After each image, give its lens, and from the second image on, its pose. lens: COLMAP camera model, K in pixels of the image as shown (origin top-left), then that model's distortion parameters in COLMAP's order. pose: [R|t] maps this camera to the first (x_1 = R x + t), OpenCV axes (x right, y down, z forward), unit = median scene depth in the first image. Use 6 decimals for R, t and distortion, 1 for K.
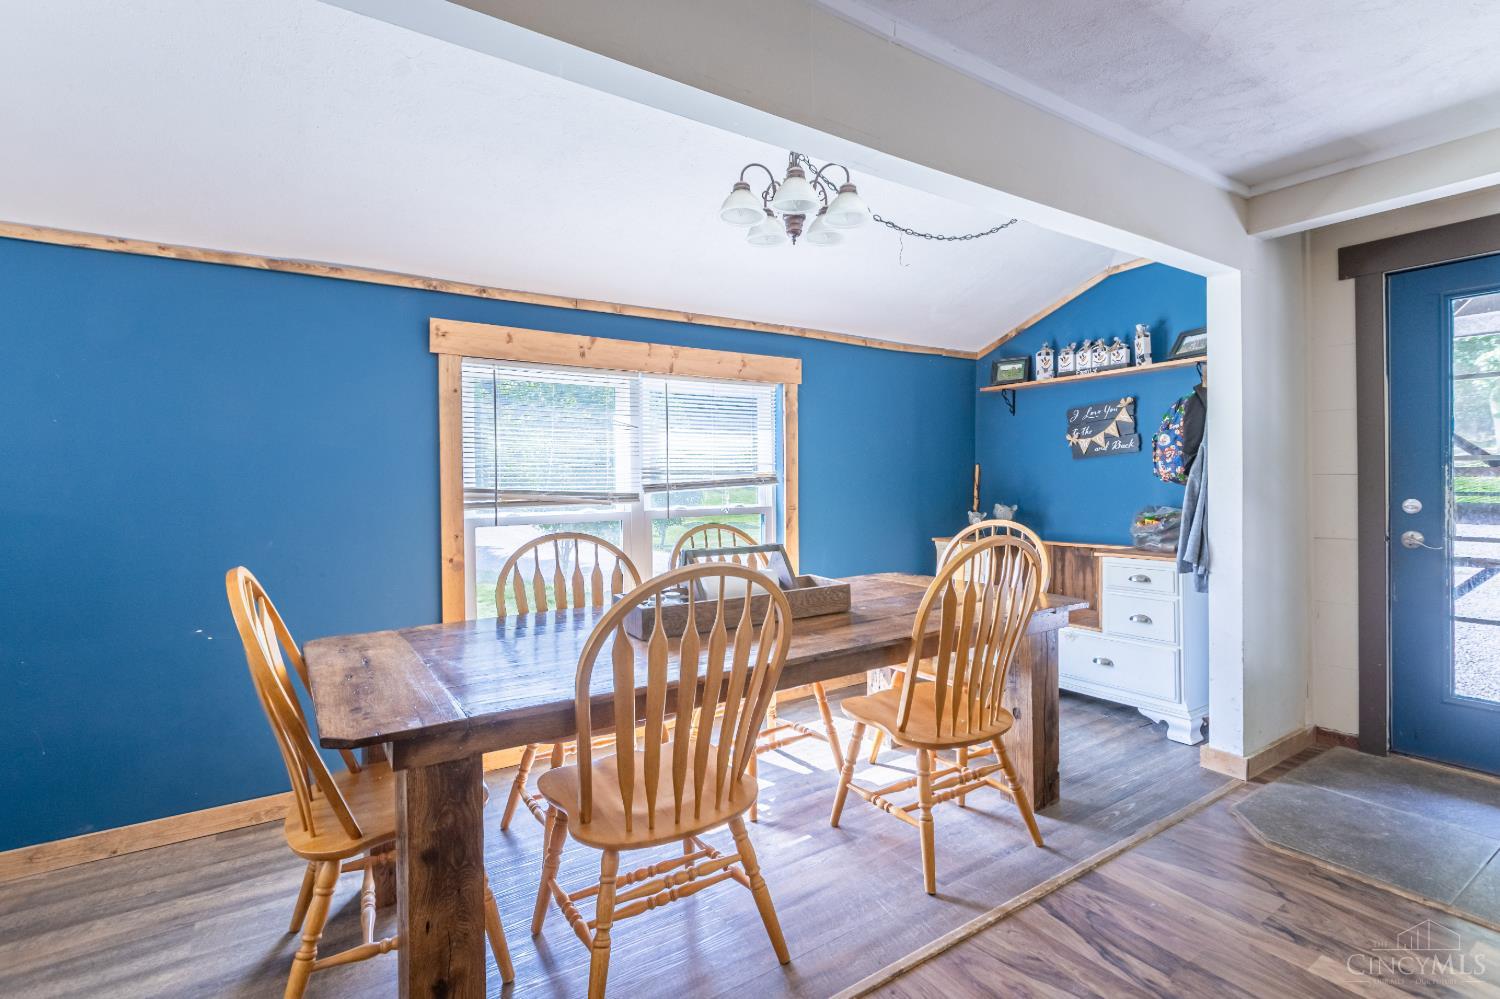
lens RADIAL K [[695.5, 0, 752.6], [0, 695.5, 487.5], [0, 0, 1]] dist [-0.000189, -0.000541]
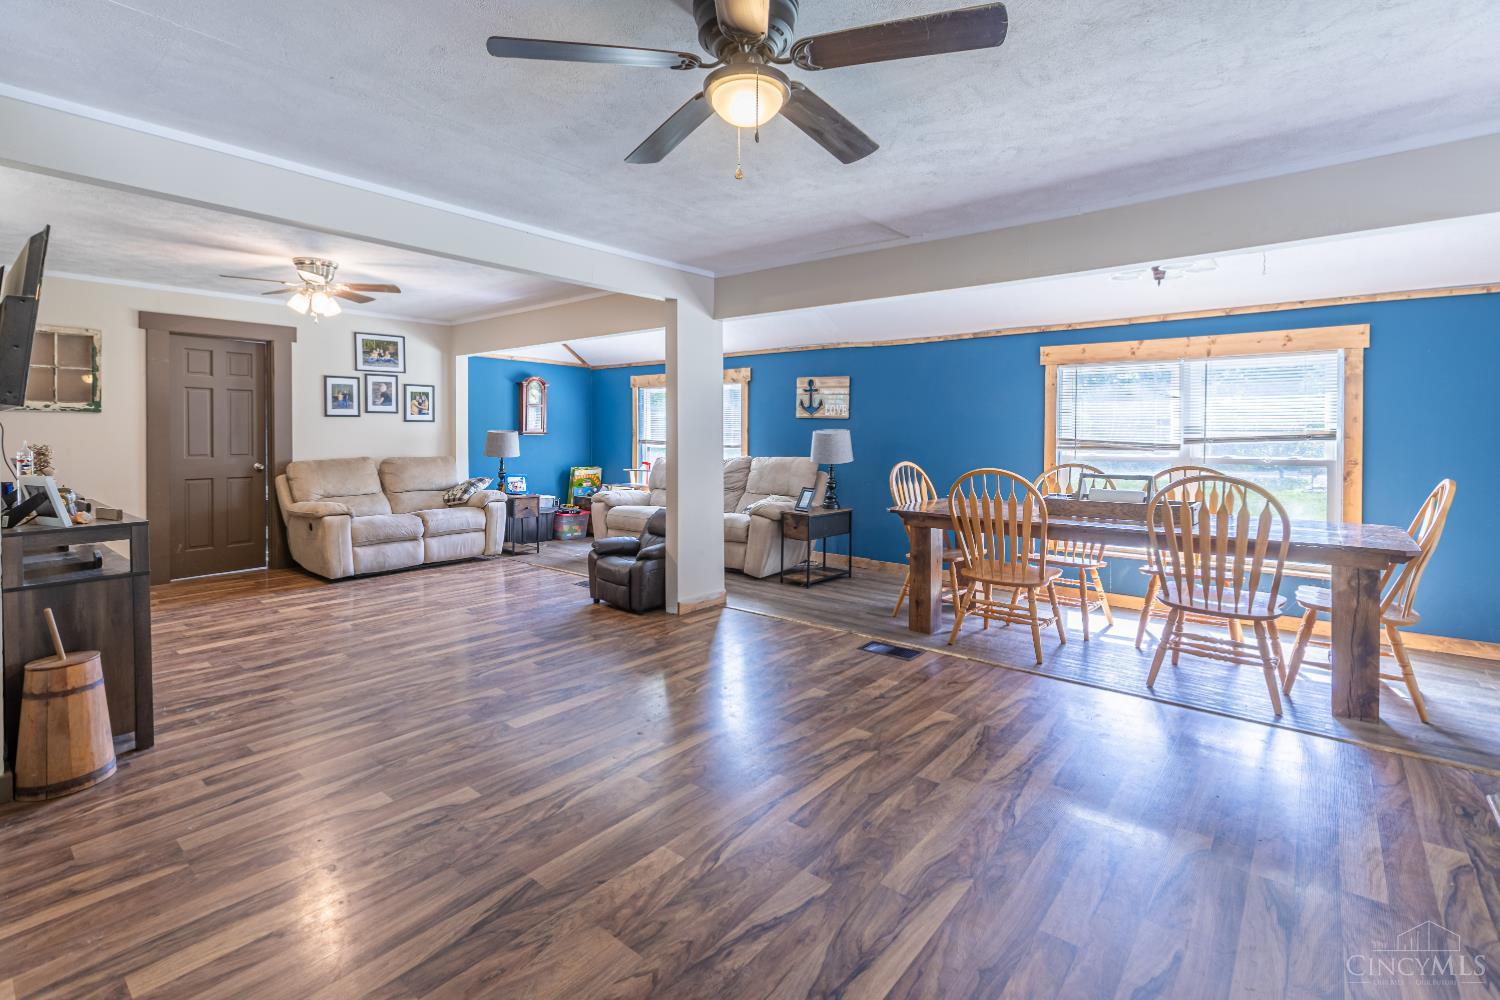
lens RADIAL K [[690.1, 0, 742.4], [0, 690.1, 456.9], [0, 0, 1]] dist [-0.007743, -0.000311]
pose [[0.288141, 0.046693, -0.956449, 1.037917], [-0.015311, 0.998907, 0.044153, -0.015954], [0.957466, 0.001922, 0.288541, -0.289000]]
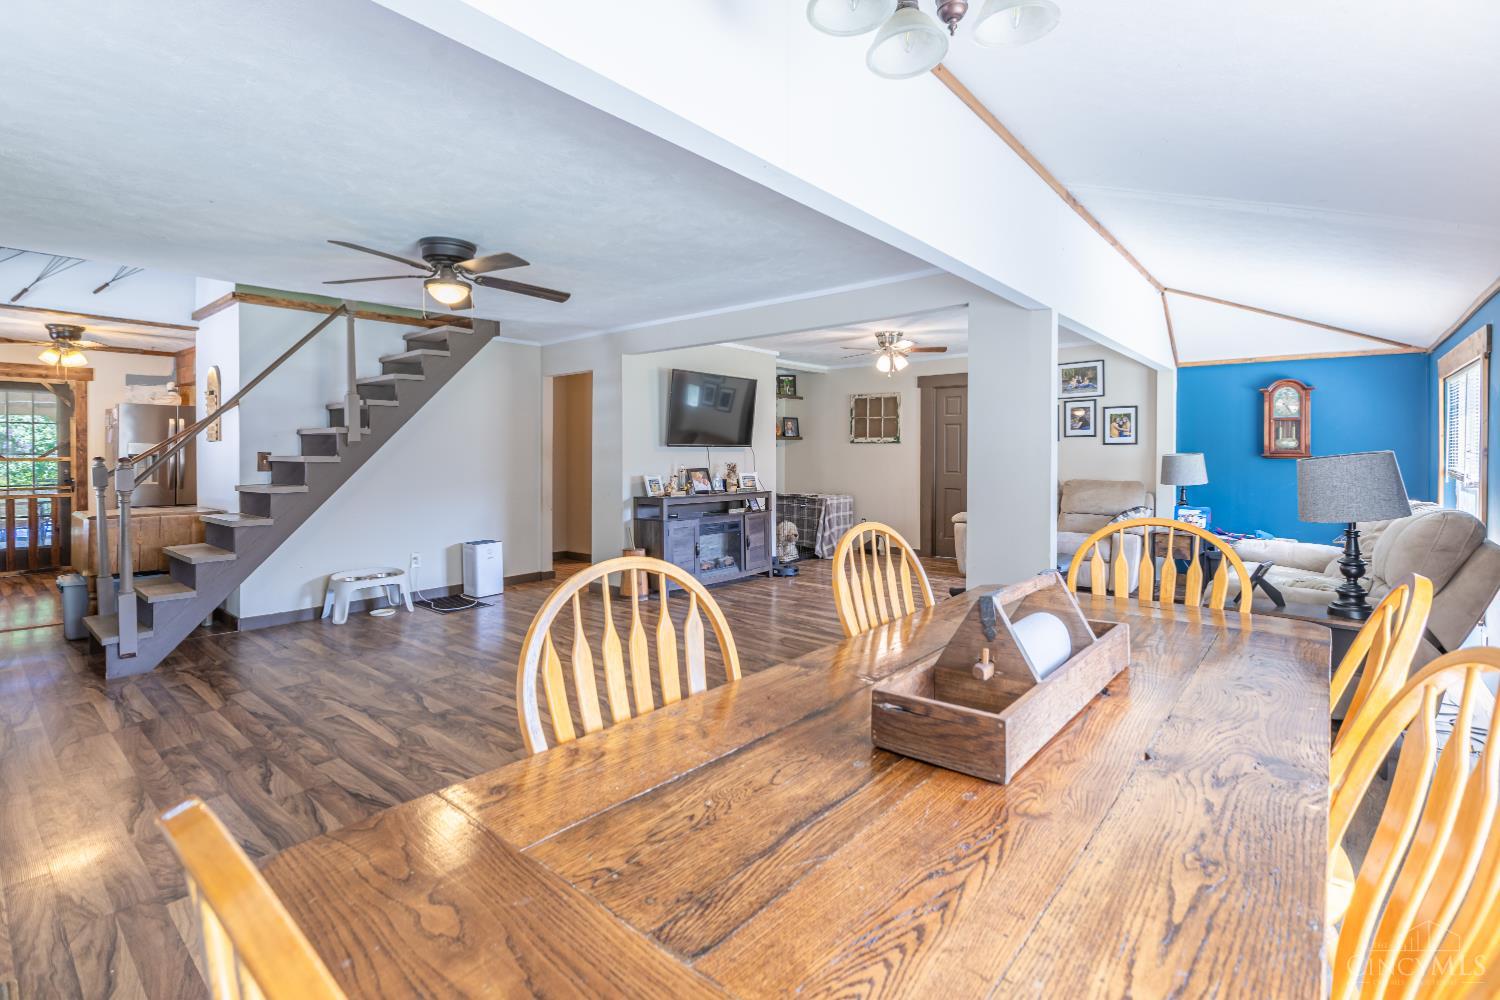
lens RADIAL K [[690.1, 0, 742.4], [0, 690.1, 456.9], [0, 0, 1]] dist [-0.007743, -0.000311]
pose [[-0.960448, 0.016185, -0.277987, 0.307408], [0.011509, 0.999764, 0.018446, -0.030026], [0.278220, 0.014517, -0.960408, 1.165550]]
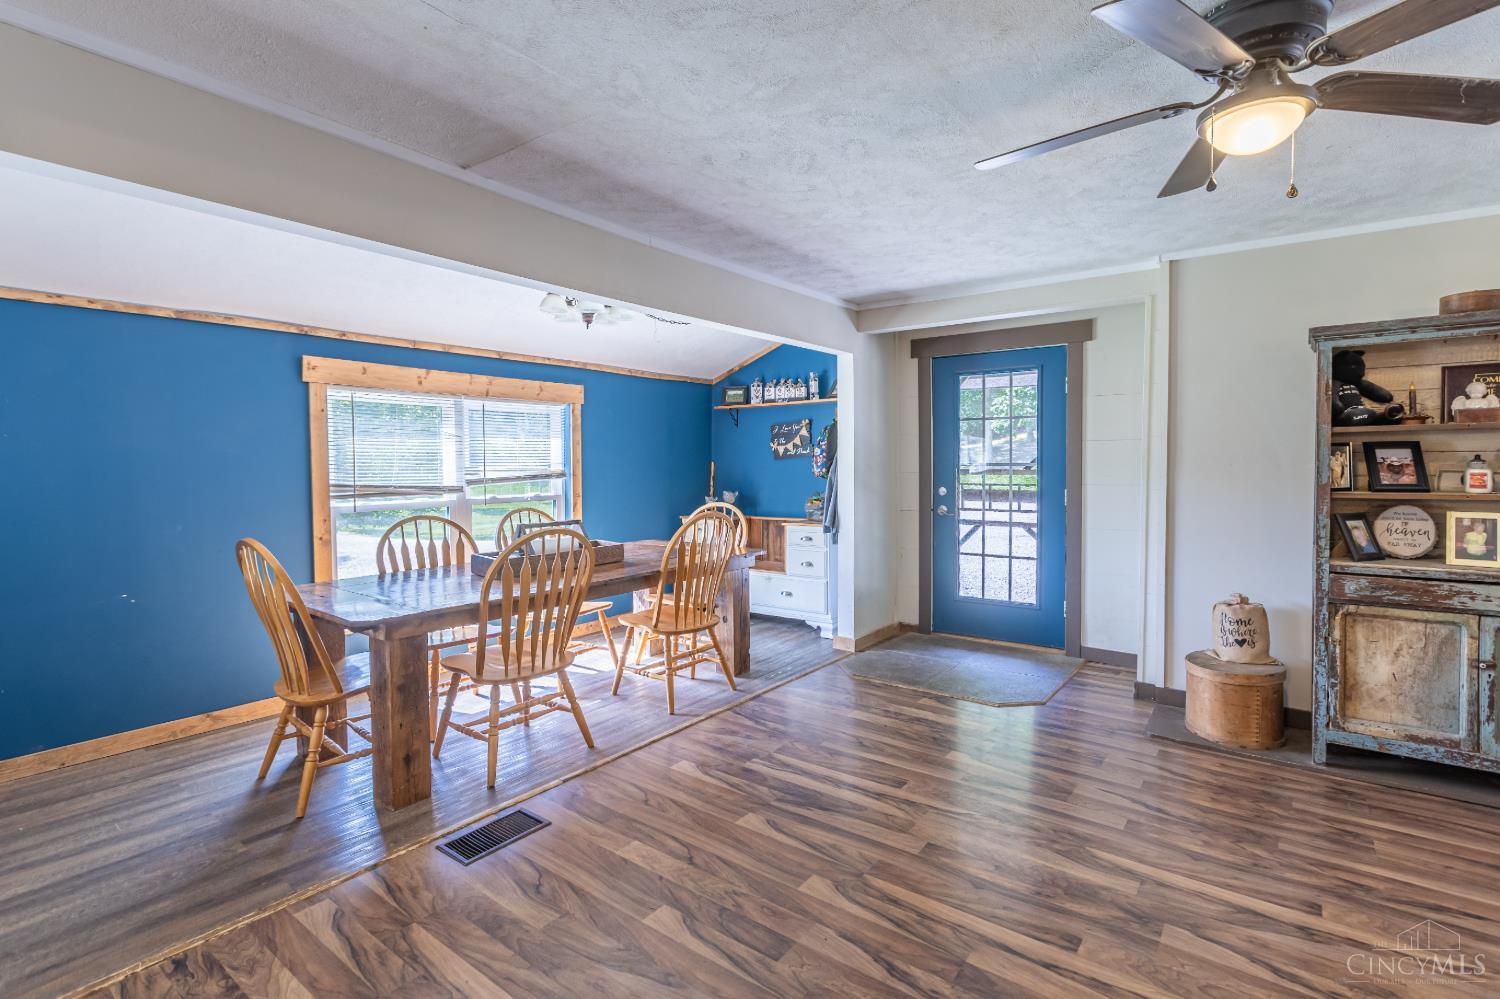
lens RADIAL K [[695.5, 0, 752.6], [0, 695.5, 487.5], [0, 0, 1]] dist [-0.000189, -0.000541]
pose [[0.942552, -0.006287, 0.334001, -0.095209], [-0.001455, 0.999736, 0.022924, -0.023058], [-0.334057, -0.022093, 0.942294, -0.503477]]
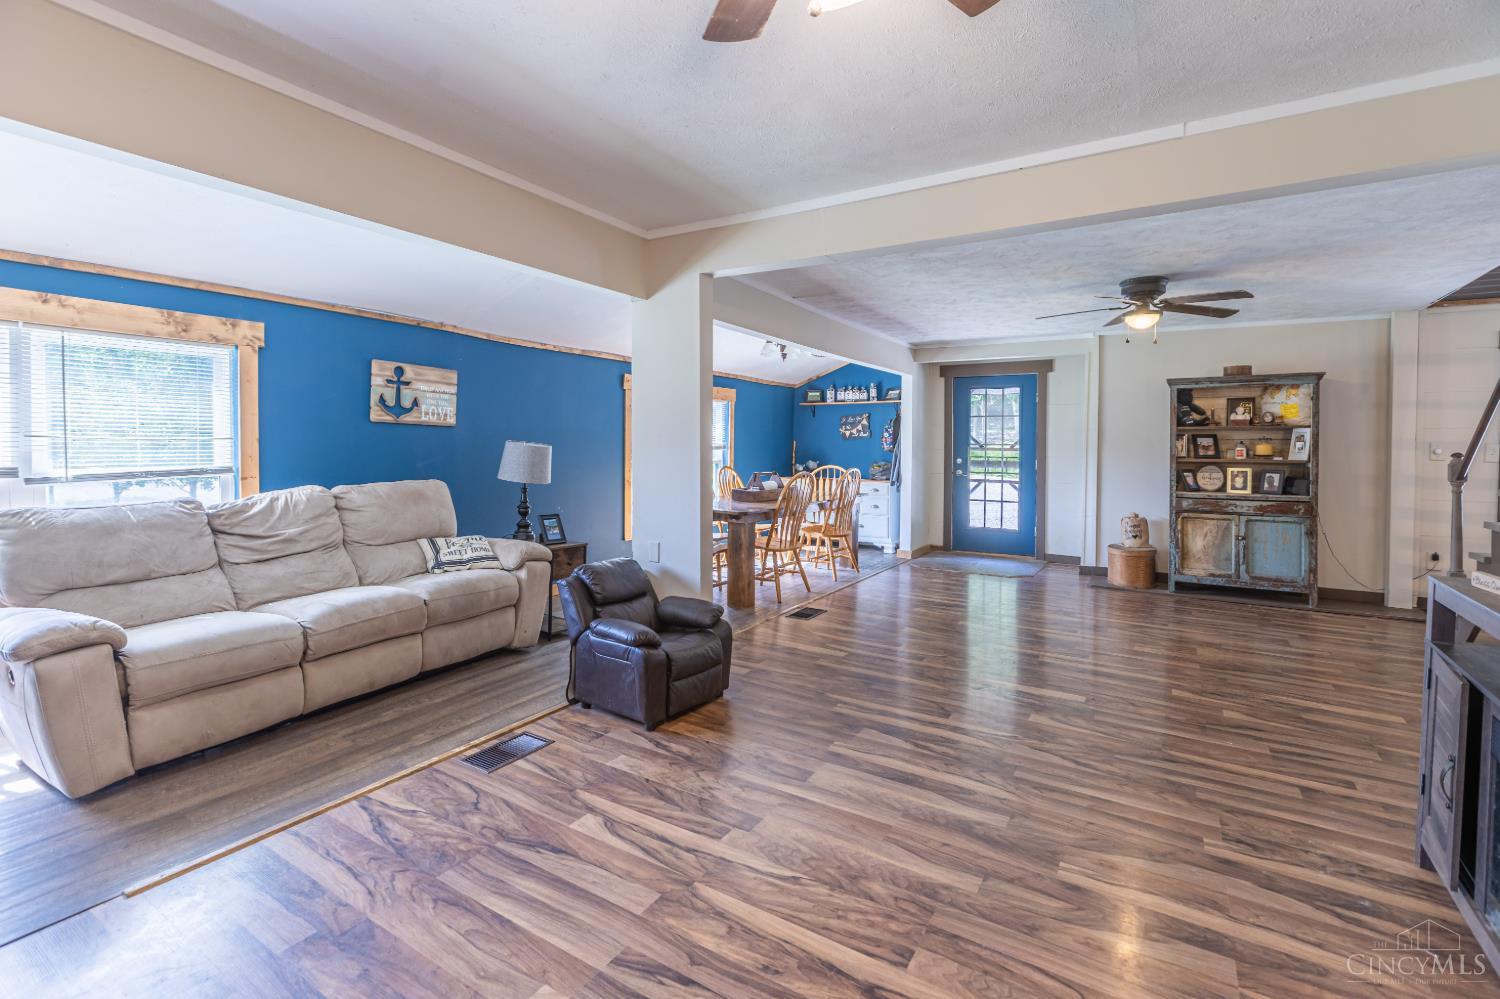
lens RADIAL K [[660.4, 0, 763.4], [0, 660.4, 457.8], [0, 0, 1]] dist [-0.000103, 0.000071]
pose [[0.902327, 0.010519, 0.430924, -0.927882], [-0.014194, 0.999885, 0.005314, 0.010813], [-0.430819, -0.010911, 0.902372, -1.079877]]
